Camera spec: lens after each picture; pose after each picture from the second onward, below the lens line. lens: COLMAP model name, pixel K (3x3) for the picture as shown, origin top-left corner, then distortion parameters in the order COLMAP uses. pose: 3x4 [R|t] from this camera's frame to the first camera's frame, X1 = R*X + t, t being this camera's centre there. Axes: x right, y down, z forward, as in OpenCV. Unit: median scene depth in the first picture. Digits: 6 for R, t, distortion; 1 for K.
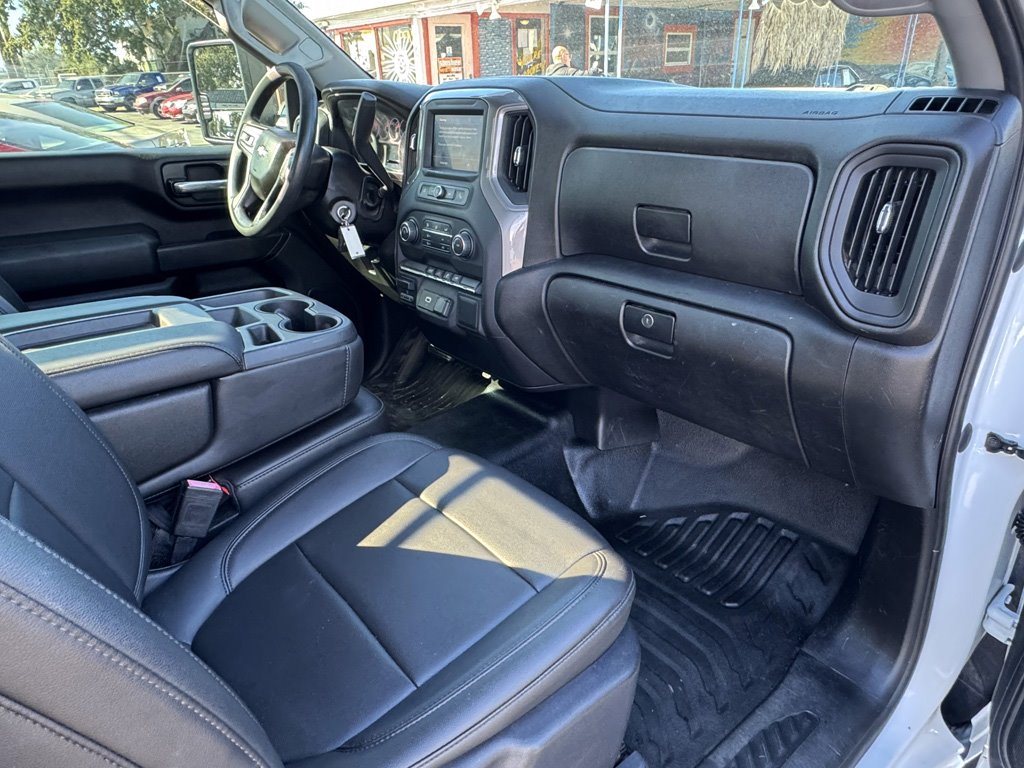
lens RADIAL K [[673.1, 0, 520.2], [0, 673.1, 388.9], [0, 0, 1]] dist [0.006148, -0.003516]
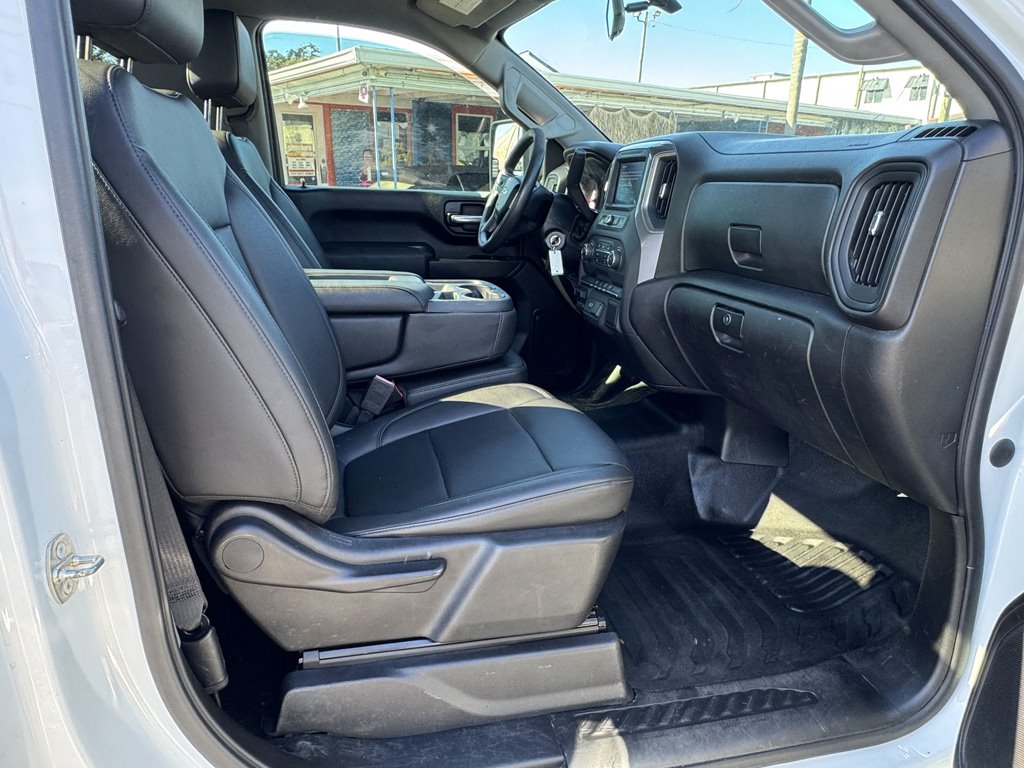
lens RADIAL K [[673.1, 0, 504.8], [0, 673.1, 378.3], [0, 0, 1]] dist [0.006148, -0.003516]
pose [[0.892058, 0.153651, -0.424998, 0.315296], [-0.208755, 0.974182, -0.085970, 0.162904], [0.400816, 0.165411, 0.901102, -0.191466]]
